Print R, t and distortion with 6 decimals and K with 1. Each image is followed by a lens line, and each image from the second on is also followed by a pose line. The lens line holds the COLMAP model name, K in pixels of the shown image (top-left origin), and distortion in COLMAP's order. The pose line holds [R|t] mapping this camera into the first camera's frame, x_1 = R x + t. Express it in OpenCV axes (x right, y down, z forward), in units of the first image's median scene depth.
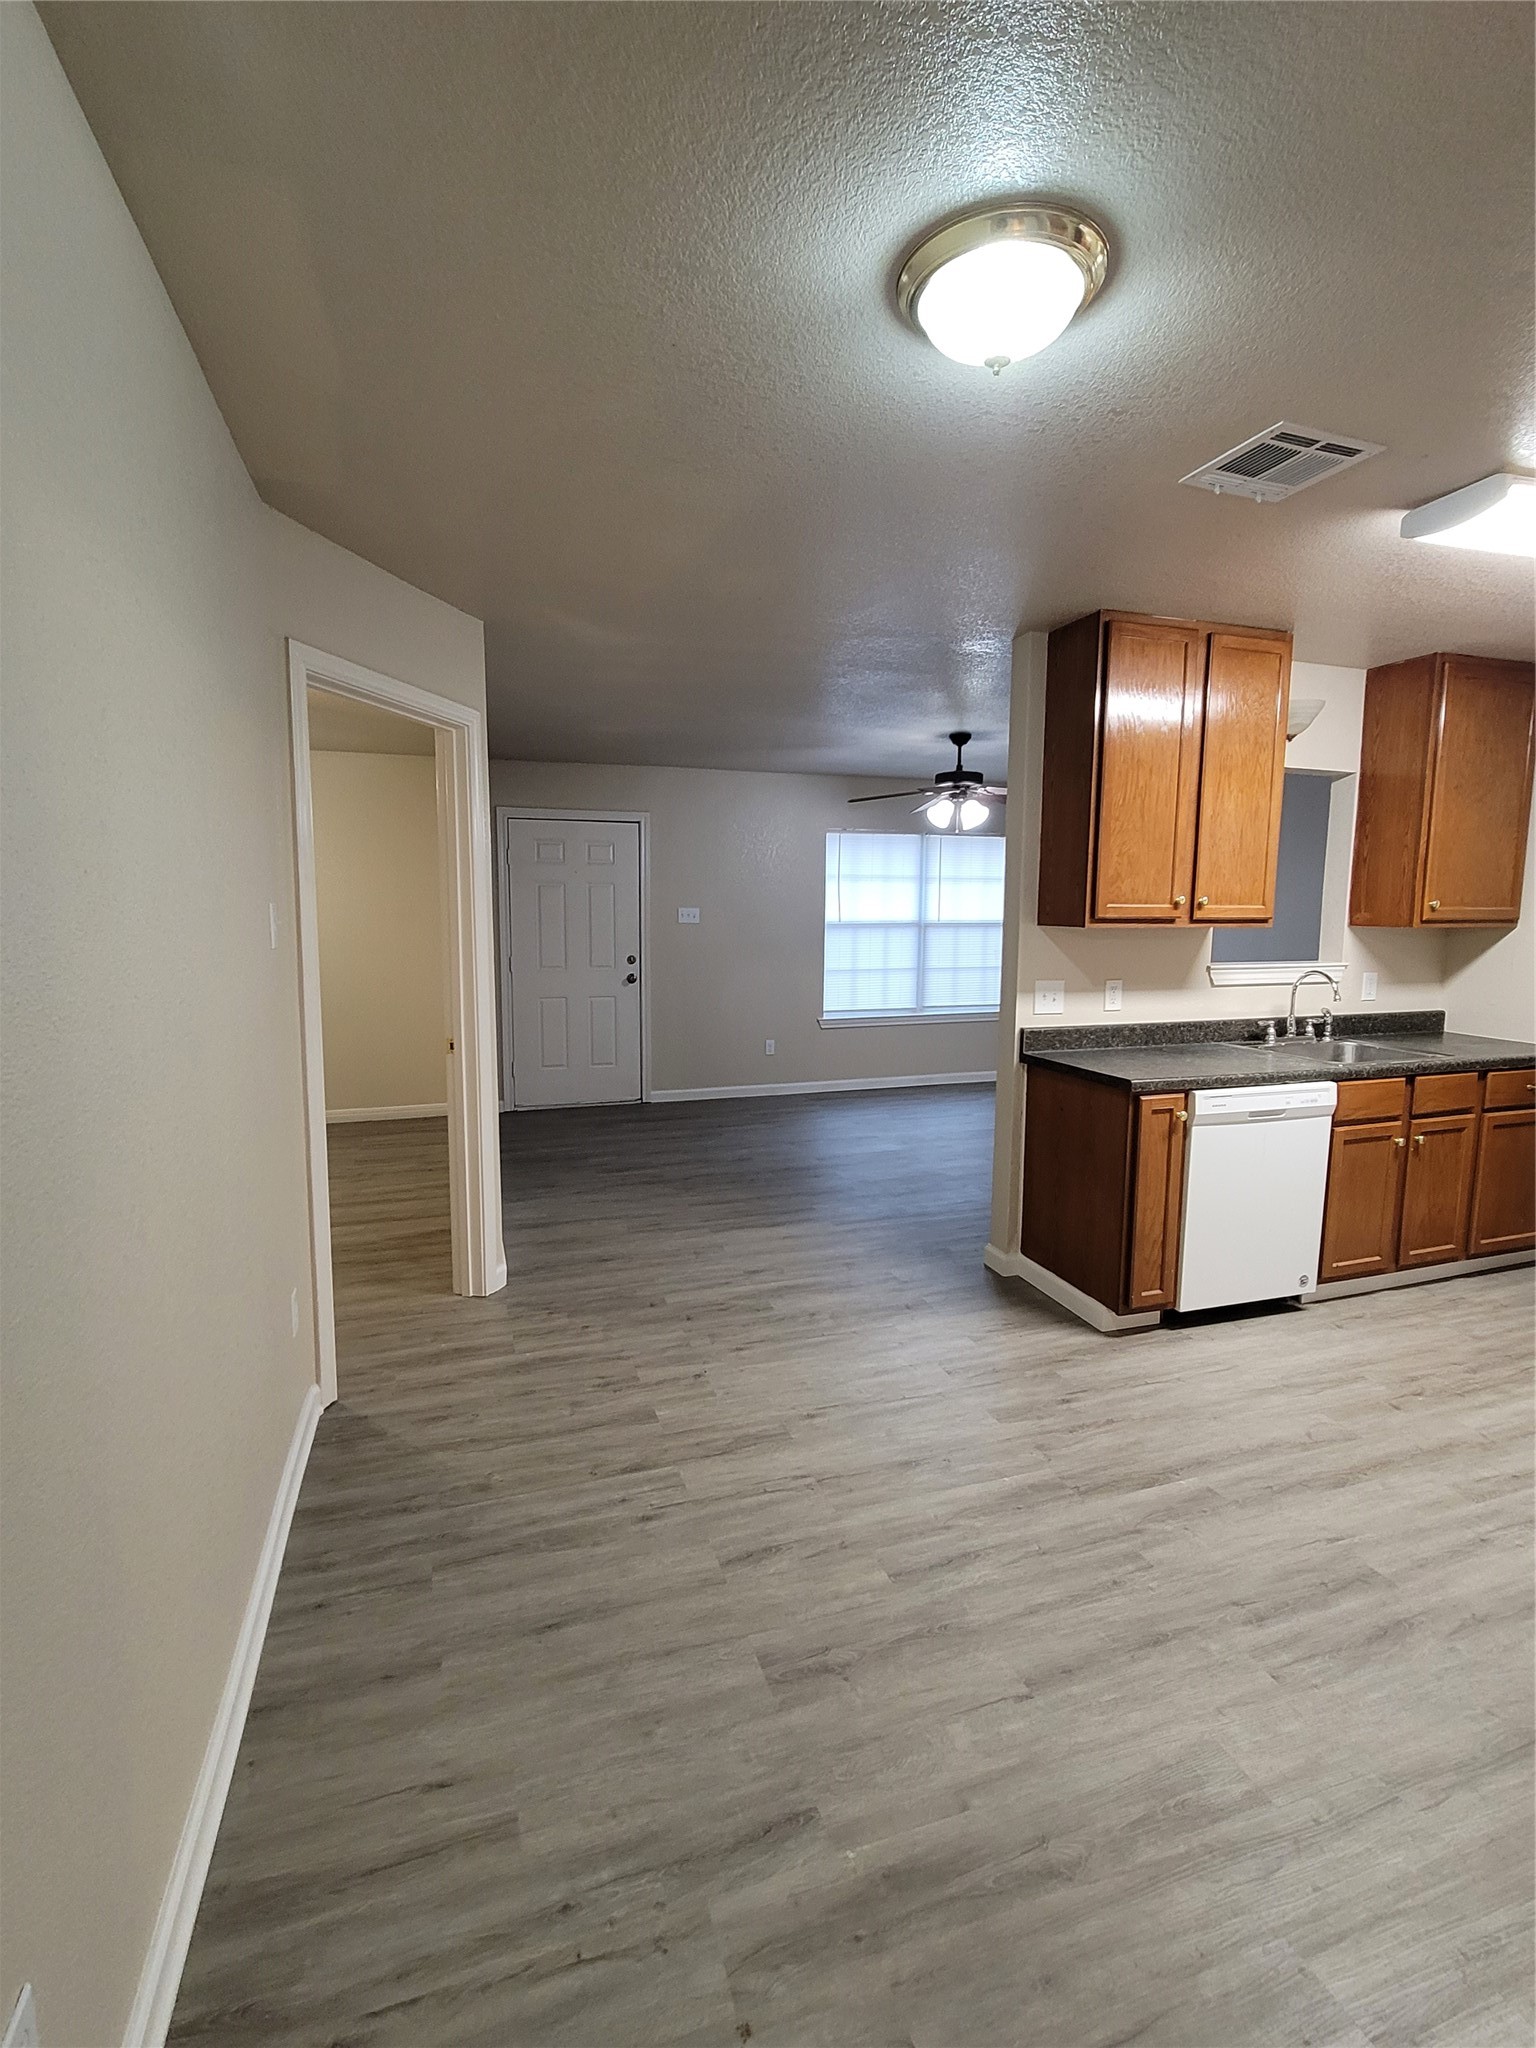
lens RADIAL K [[941.6, 0, 761.9], [0, 941.6, 1019.4], [0, 0, 1]] dist [0.000098, -0.000097]
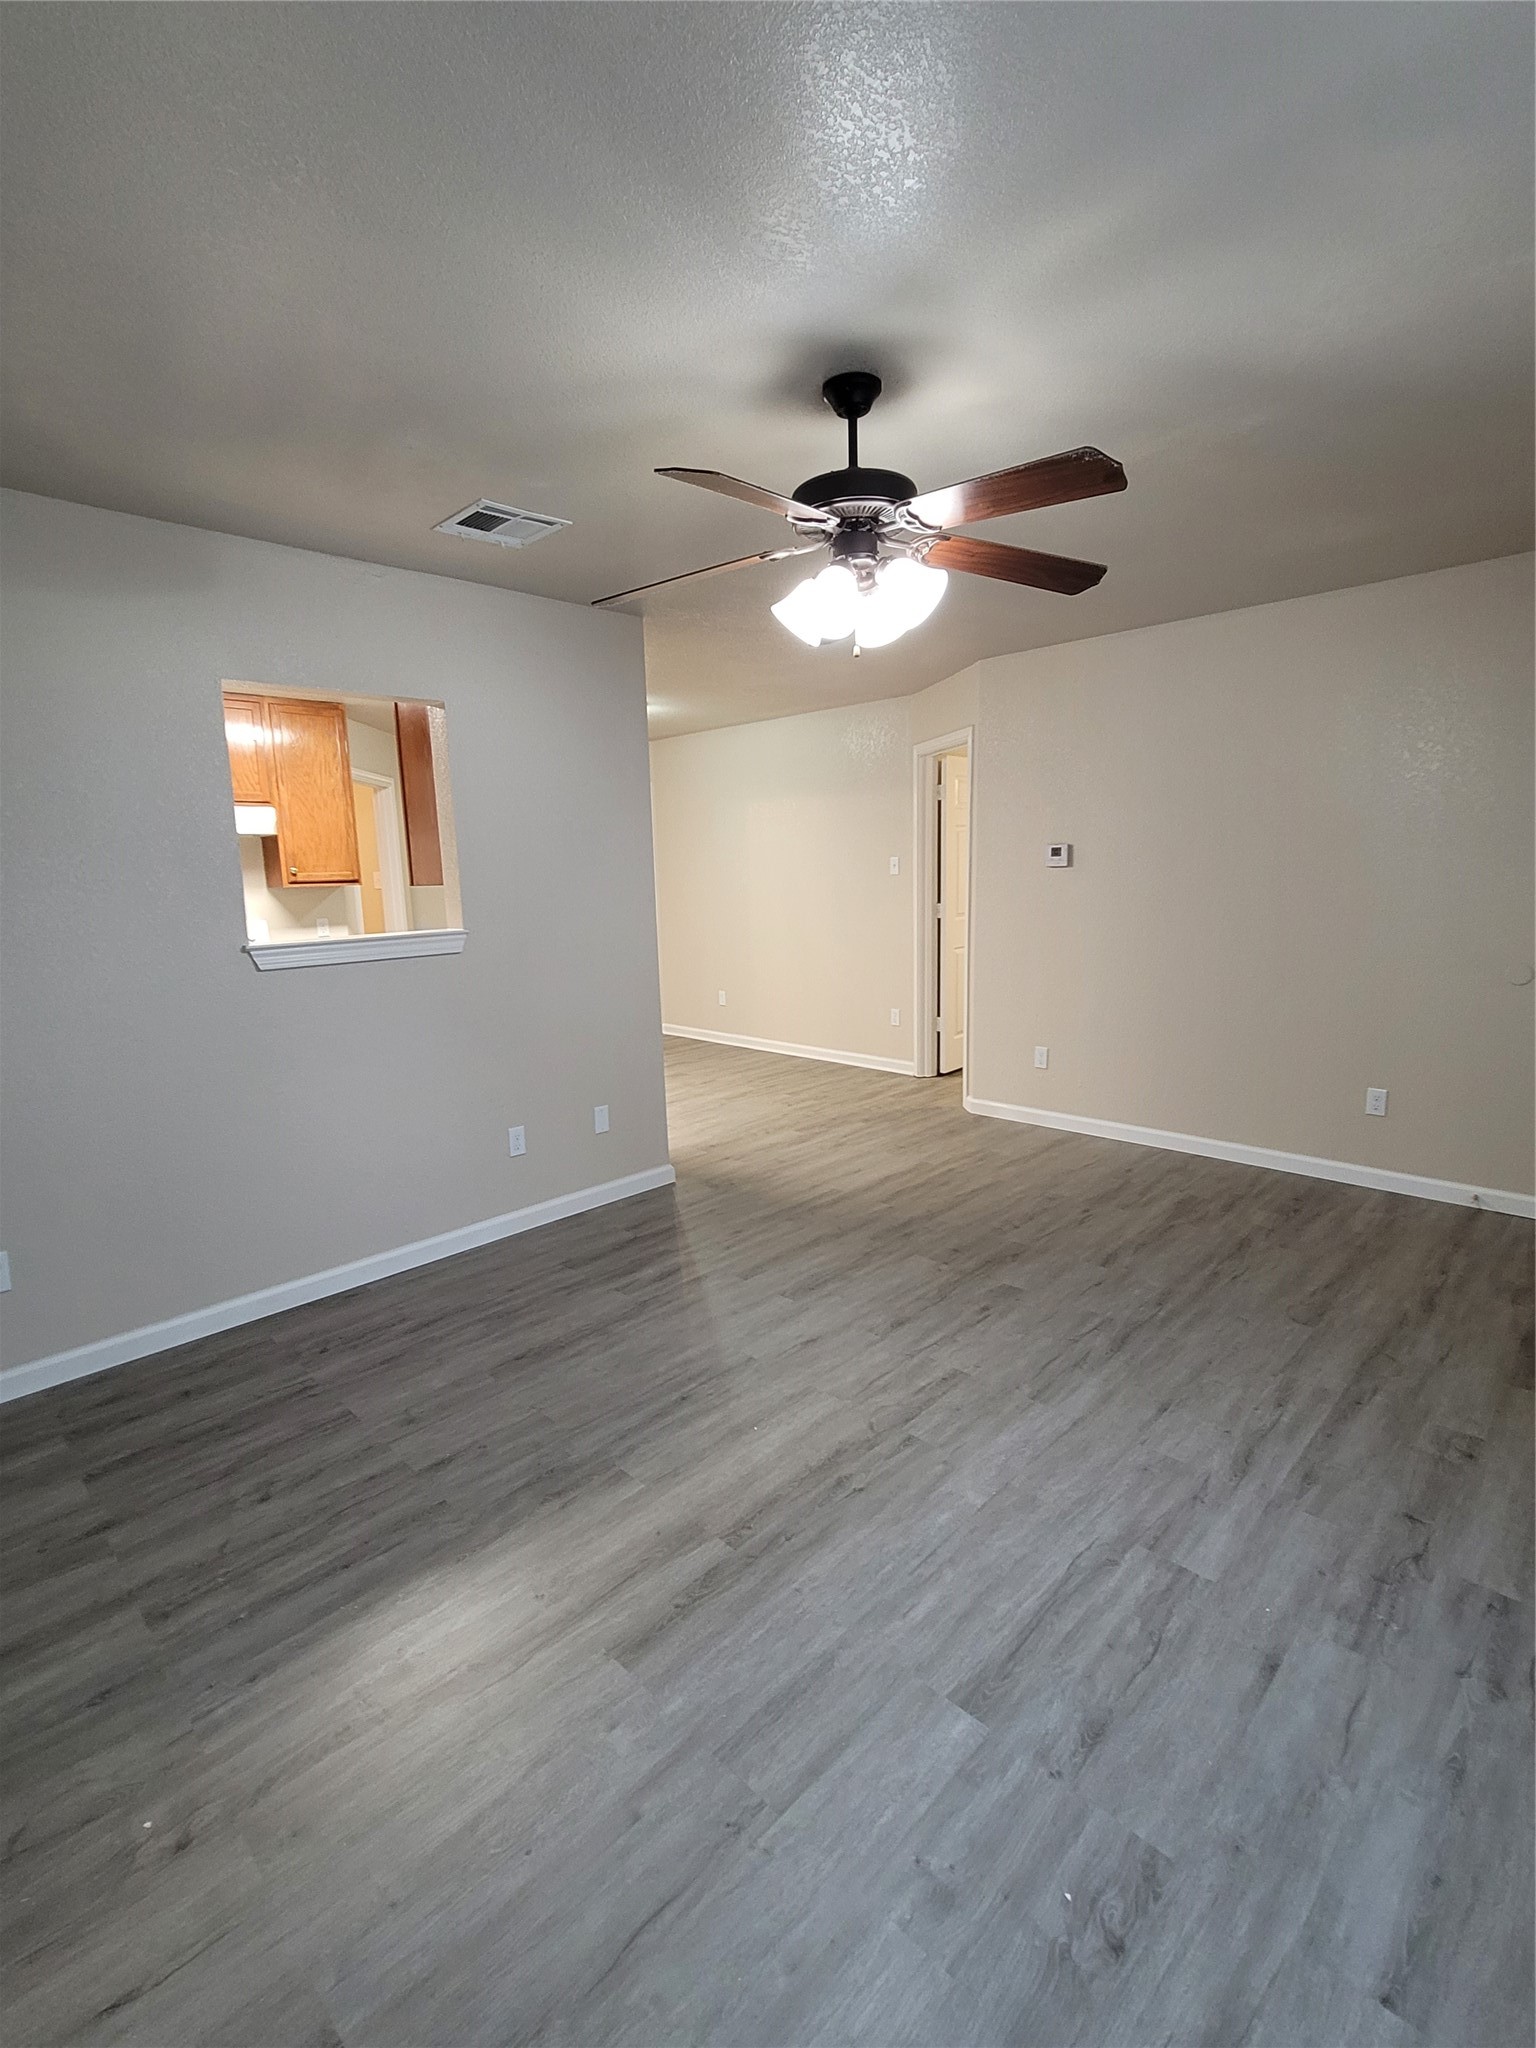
lens RADIAL K [[941.6, 0, 761.9], [0, 941.6, 1019.4], [0, 0, 1]] dist [0.000098, -0.000097]
pose [[-0.892672, 0.094117, -0.440771, 0.739508], [-0.027657, 0.964672, 0.261997, -0.266650], [0.449858, 0.246068, -0.858533, 2.343094]]
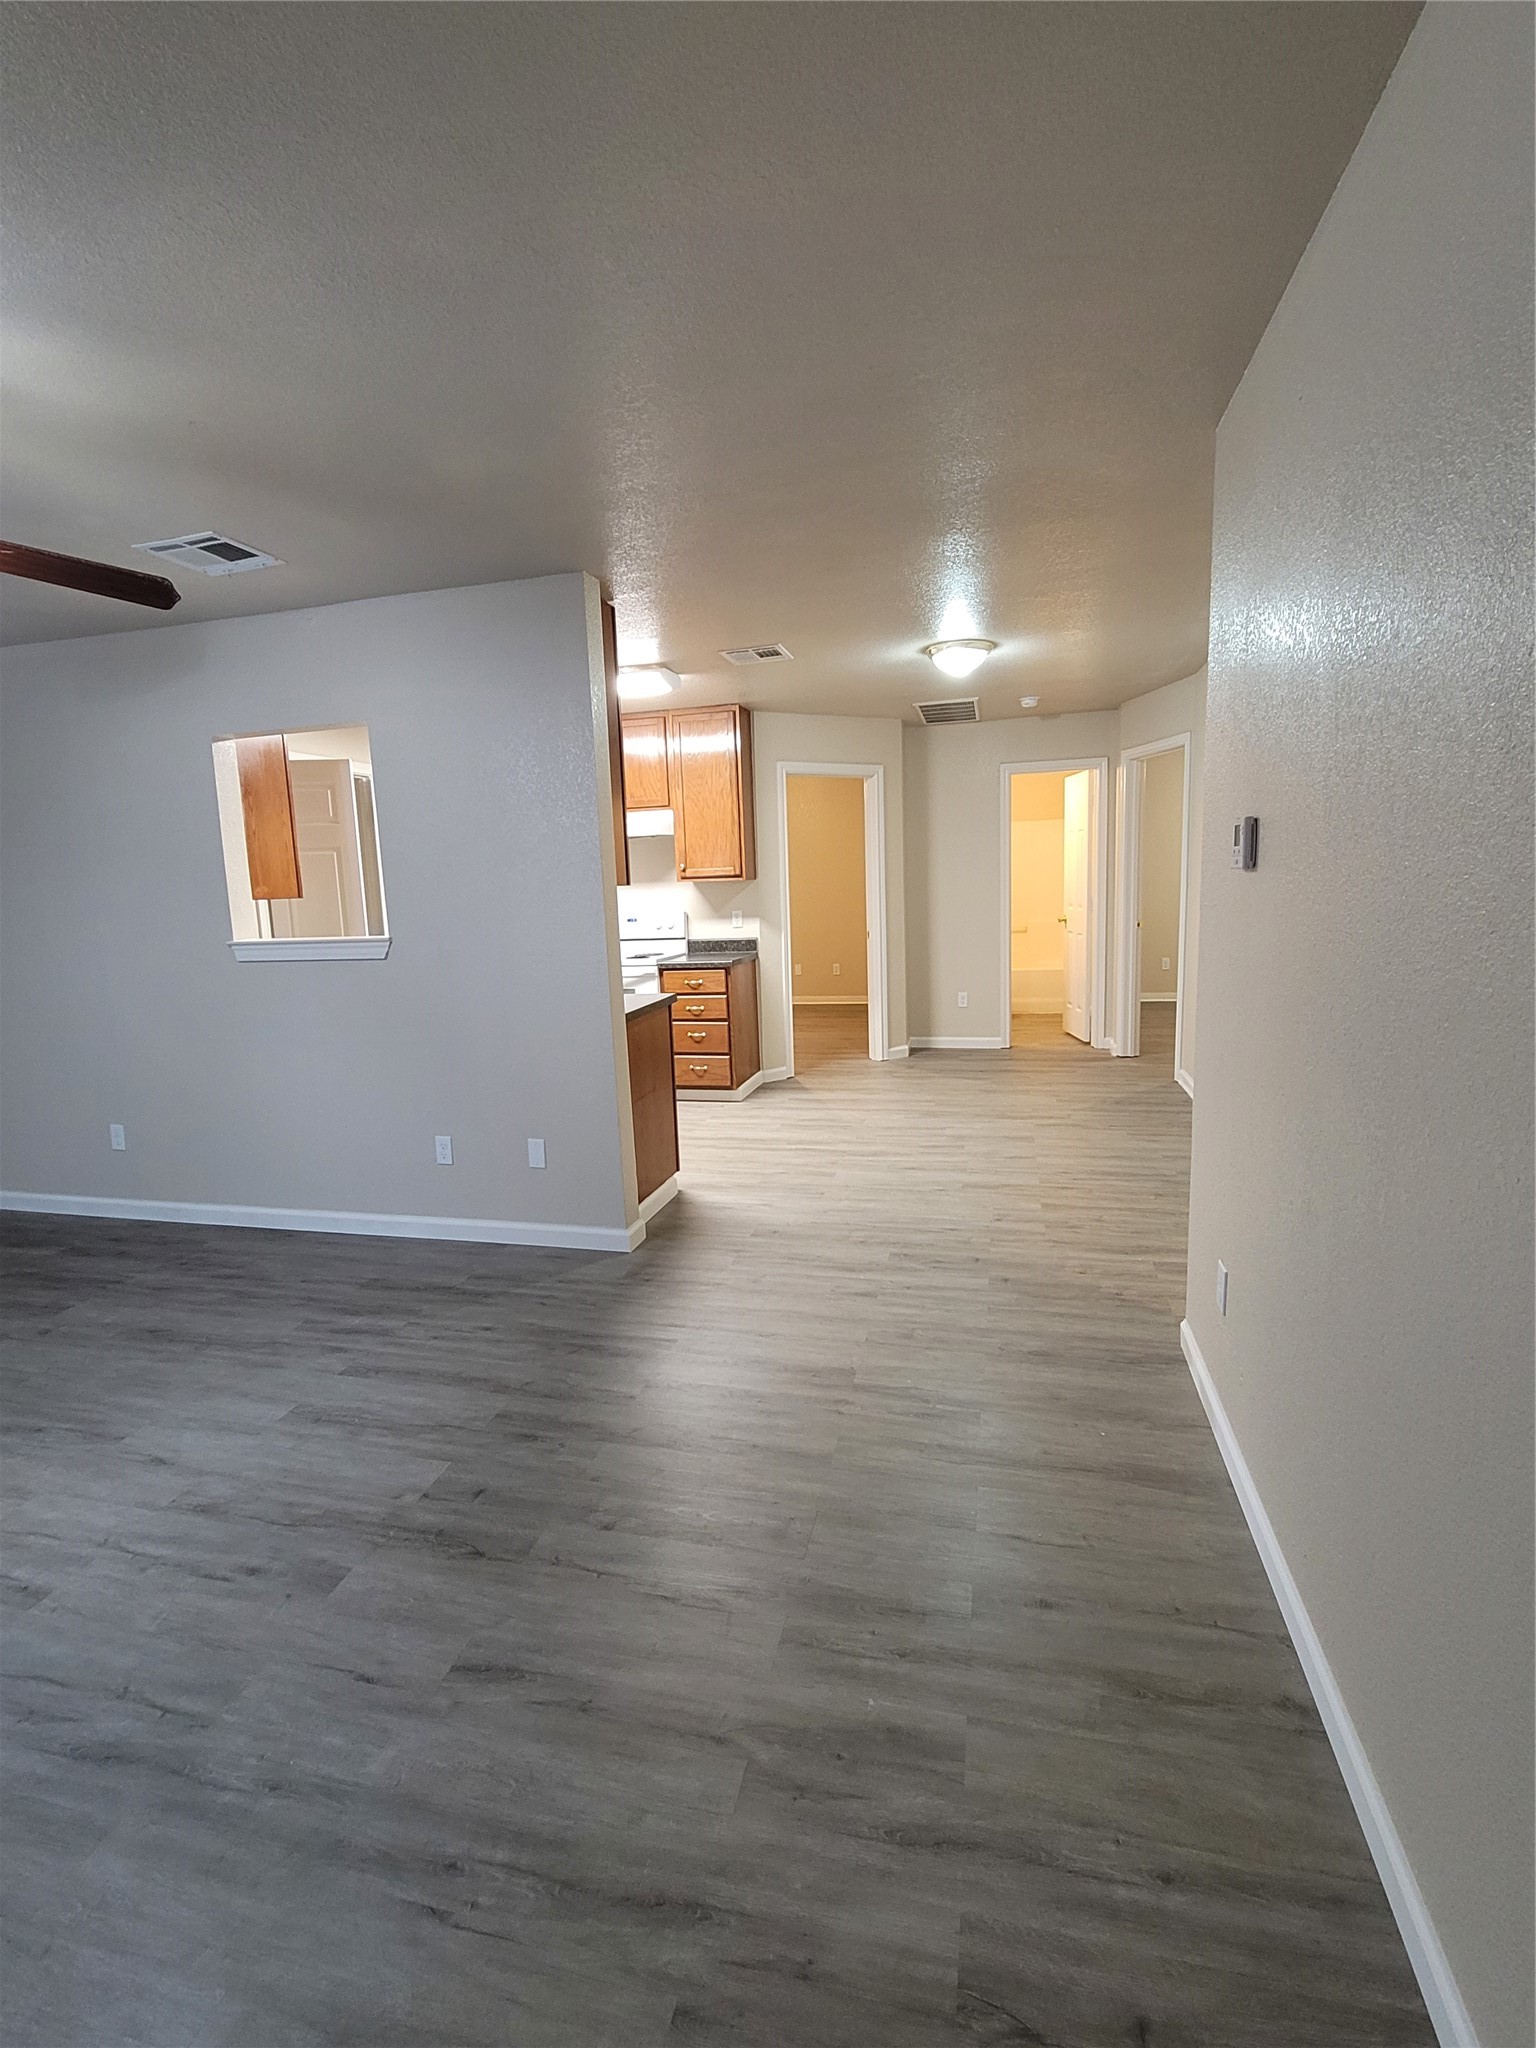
lens RADIAL K [[941.6, 0, 761.9], [0, 941.6, 1019.4], [0, 0, 1]] dist [0.000098, -0.000097]
pose [[-0.840906, -0.053241, 0.538556, -0.430052], [0.099167, 0.963140, 0.250055, -0.216893], [-0.532018, 0.263680, -0.804630, 1.933912]]
